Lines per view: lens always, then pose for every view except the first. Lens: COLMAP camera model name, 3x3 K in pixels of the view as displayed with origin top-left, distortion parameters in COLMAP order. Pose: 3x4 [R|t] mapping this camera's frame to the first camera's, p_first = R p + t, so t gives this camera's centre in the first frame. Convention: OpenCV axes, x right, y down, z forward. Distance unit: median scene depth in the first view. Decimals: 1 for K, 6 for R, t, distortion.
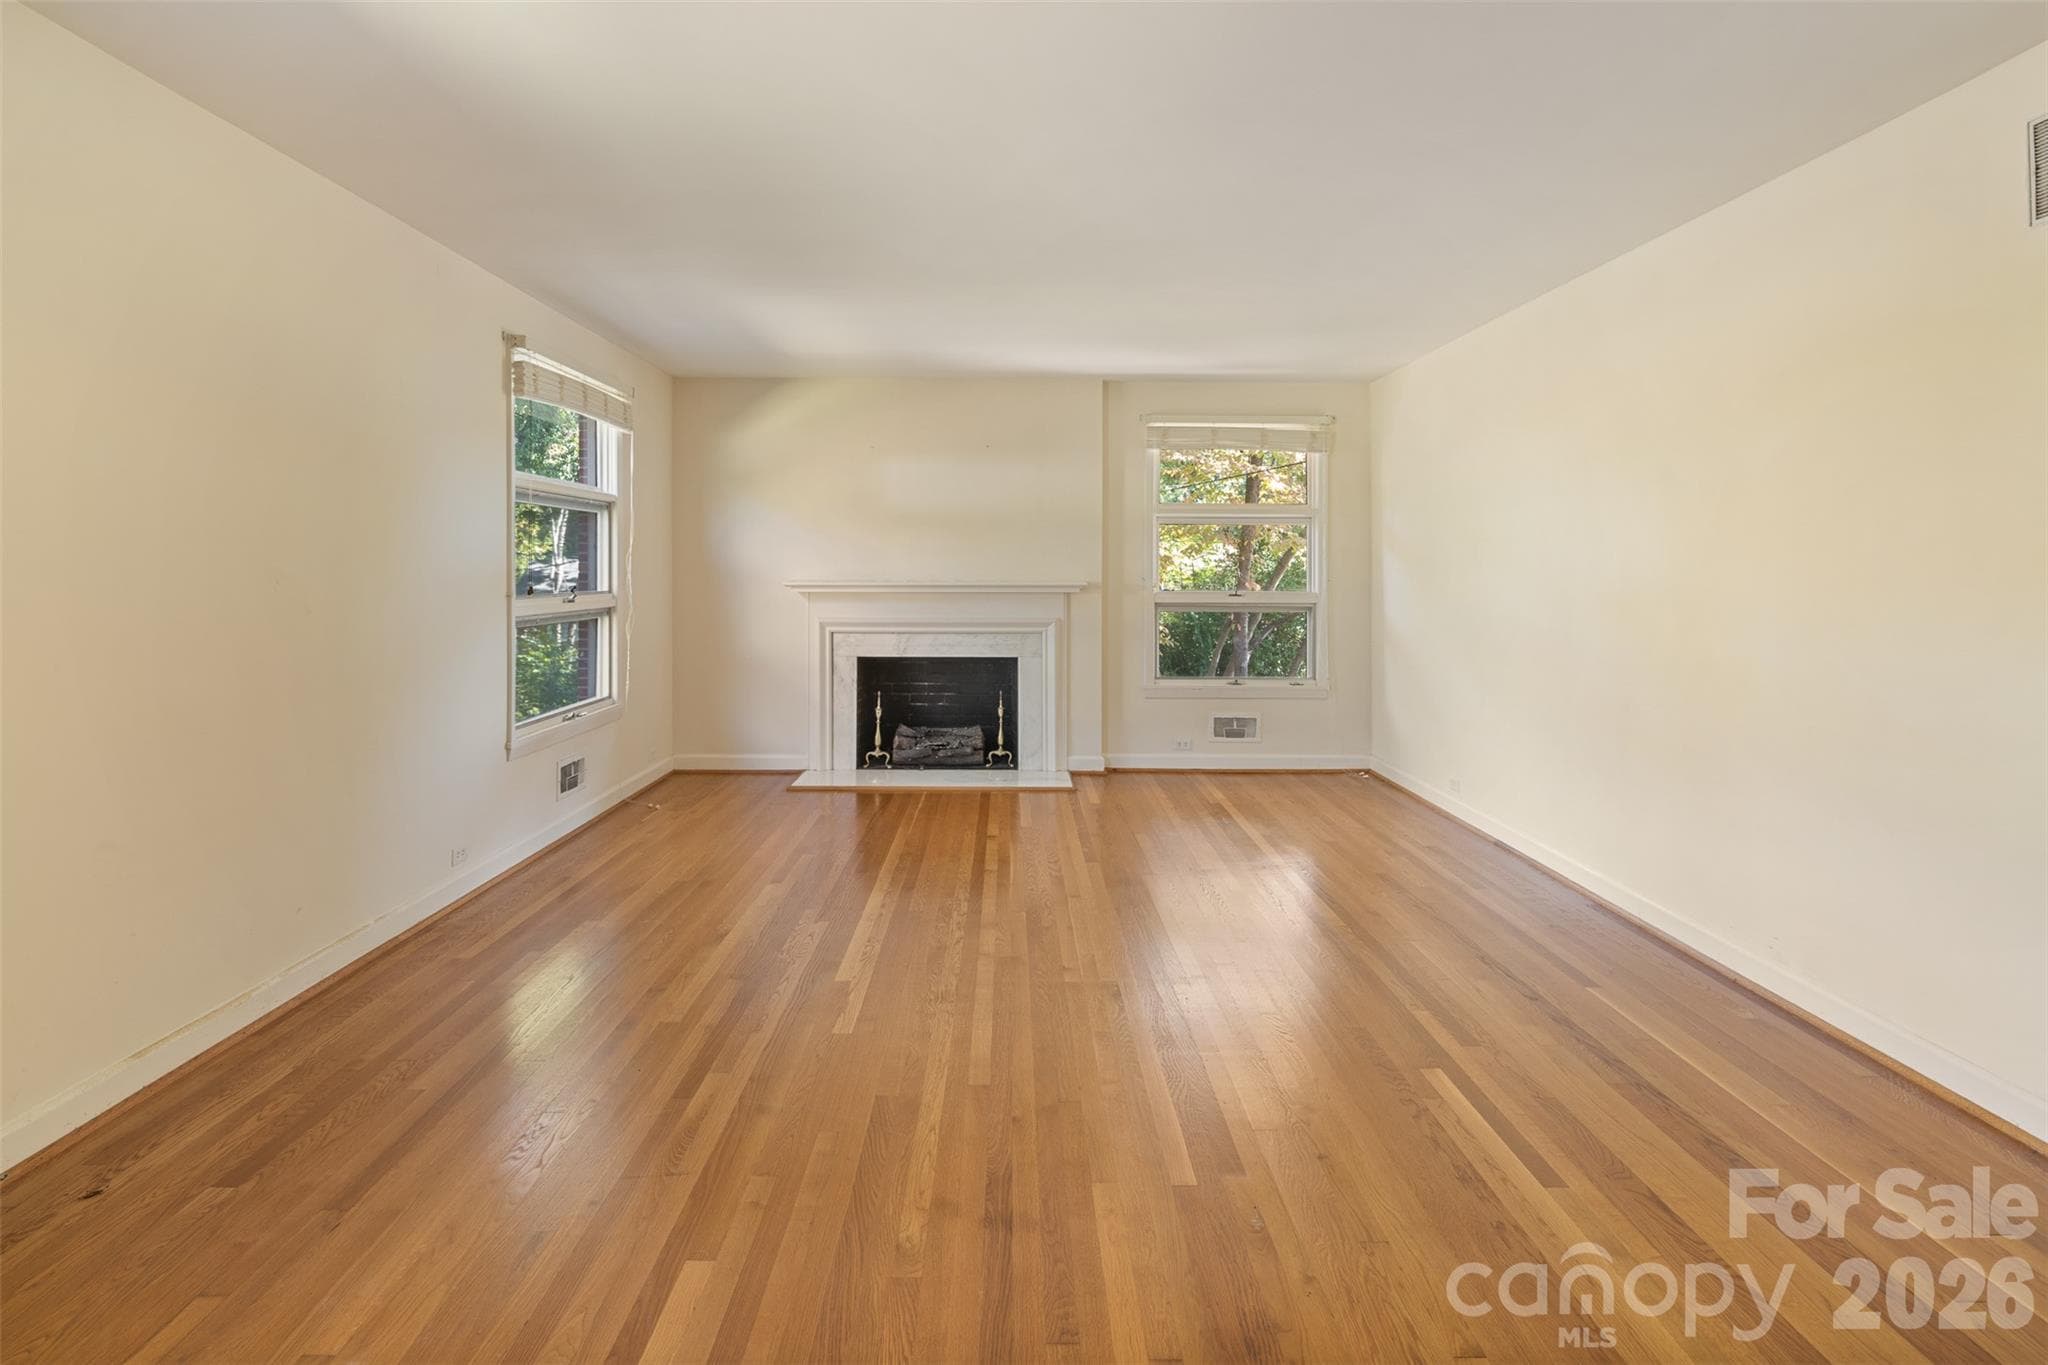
lens RADIAL K [[1040.4, 0, 1016.8], [0, 1040.4, 591.6], [0, 0, 1]] dist [-0.000692, -0.000538]
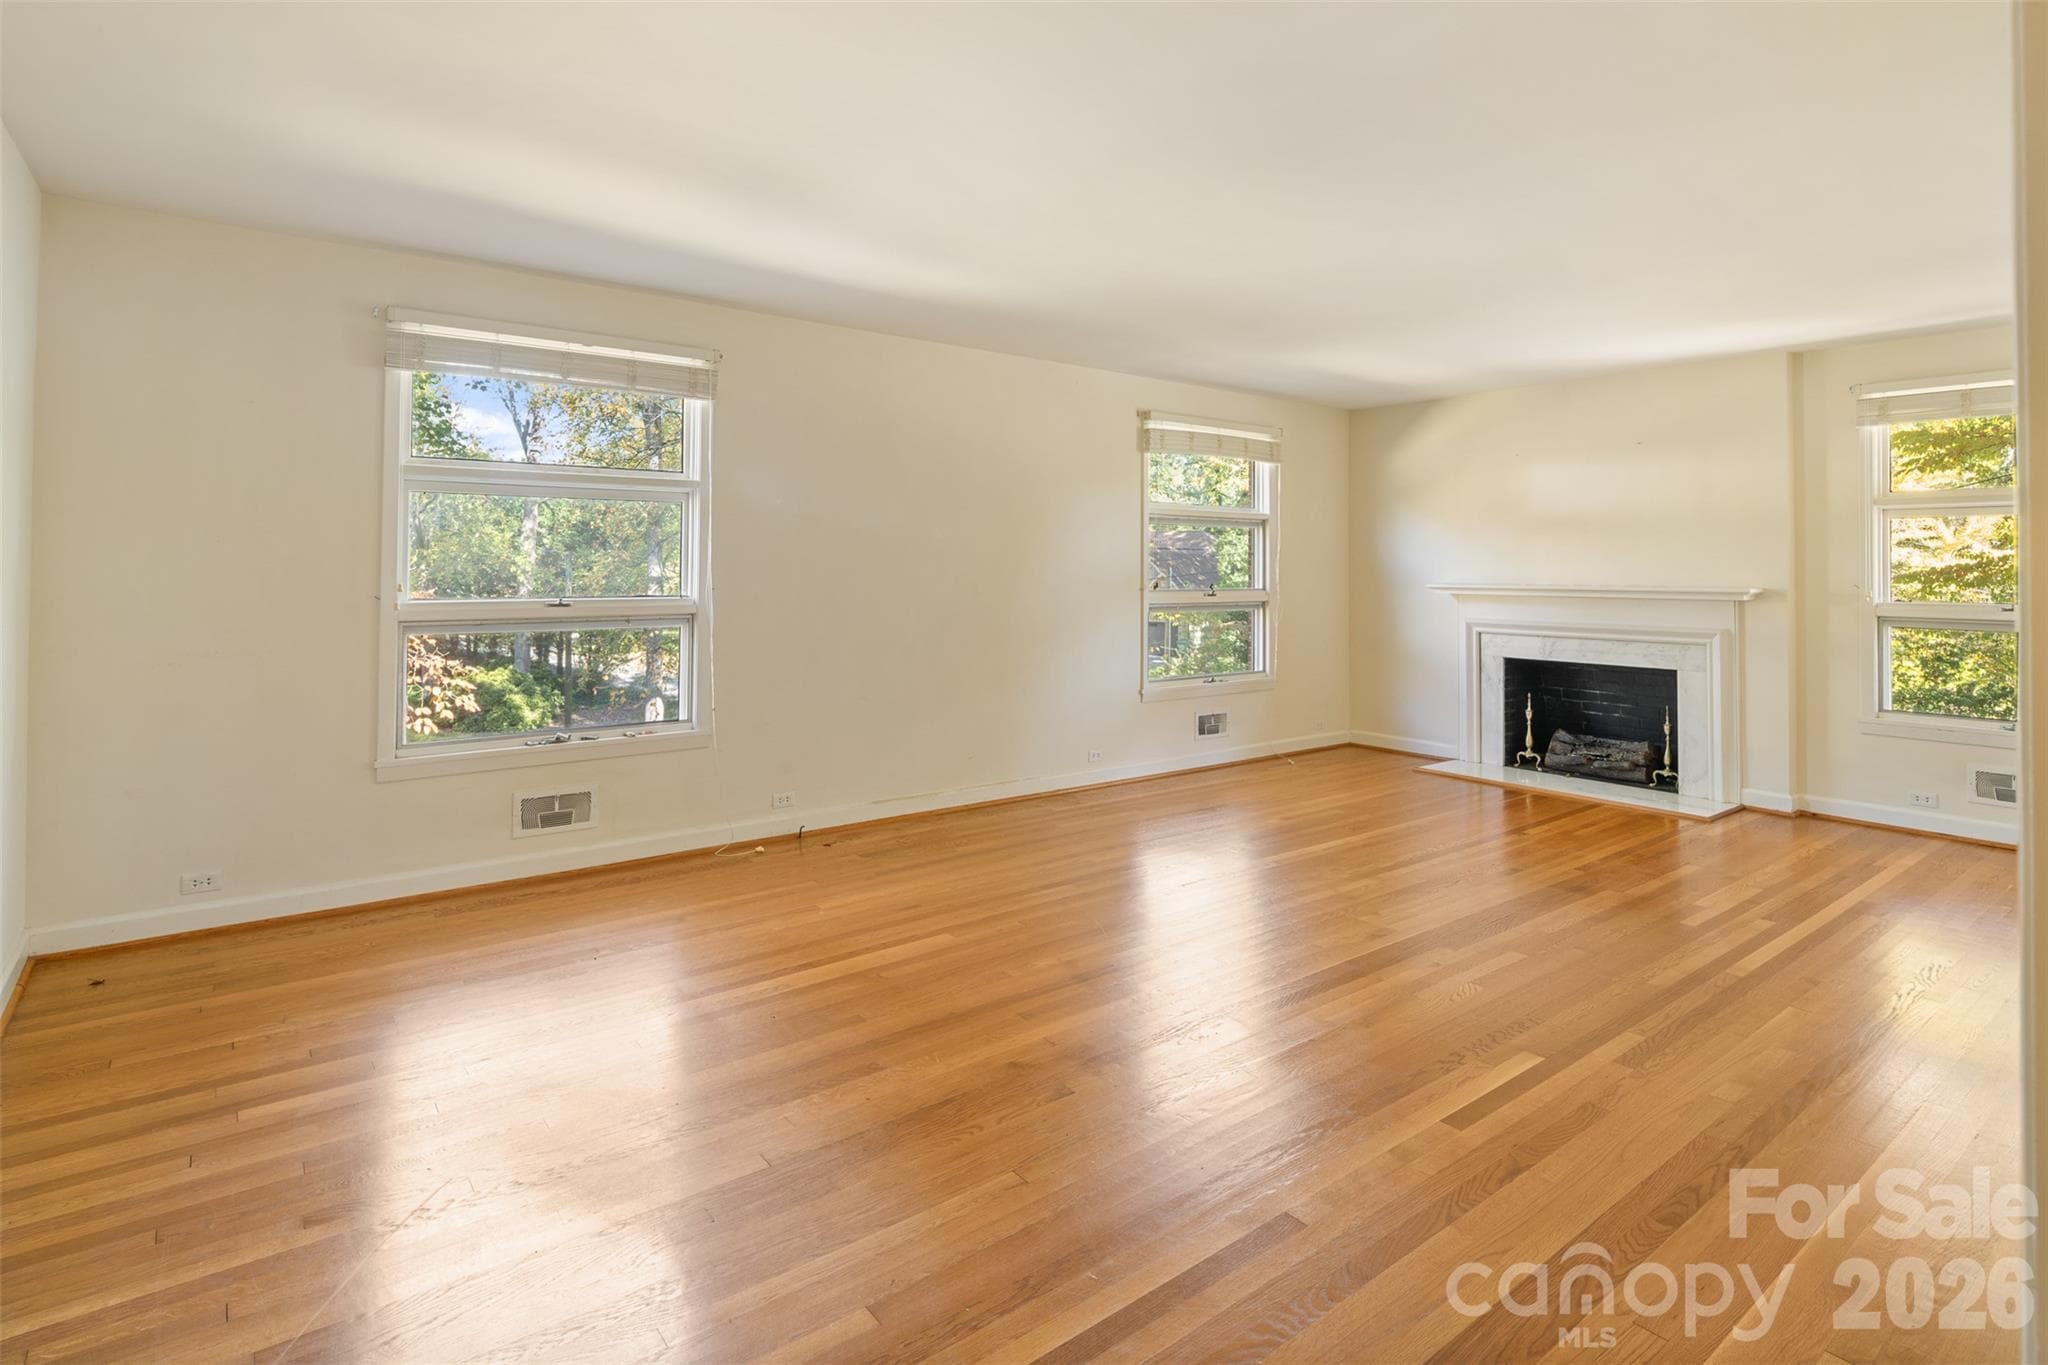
lens RADIAL K [[1040.4, 0, 1016.8], [0, 1040.4, 591.6], [0, 0, 1]] dist [-0.000692, -0.000538]
pose [[0.605595, 0.018082, -0.795567, 0.375225], [-0.022397, 0.999733, 0.005674, 0.001900], [0.795458, 0.014382, 0.605839, -0.017224]]
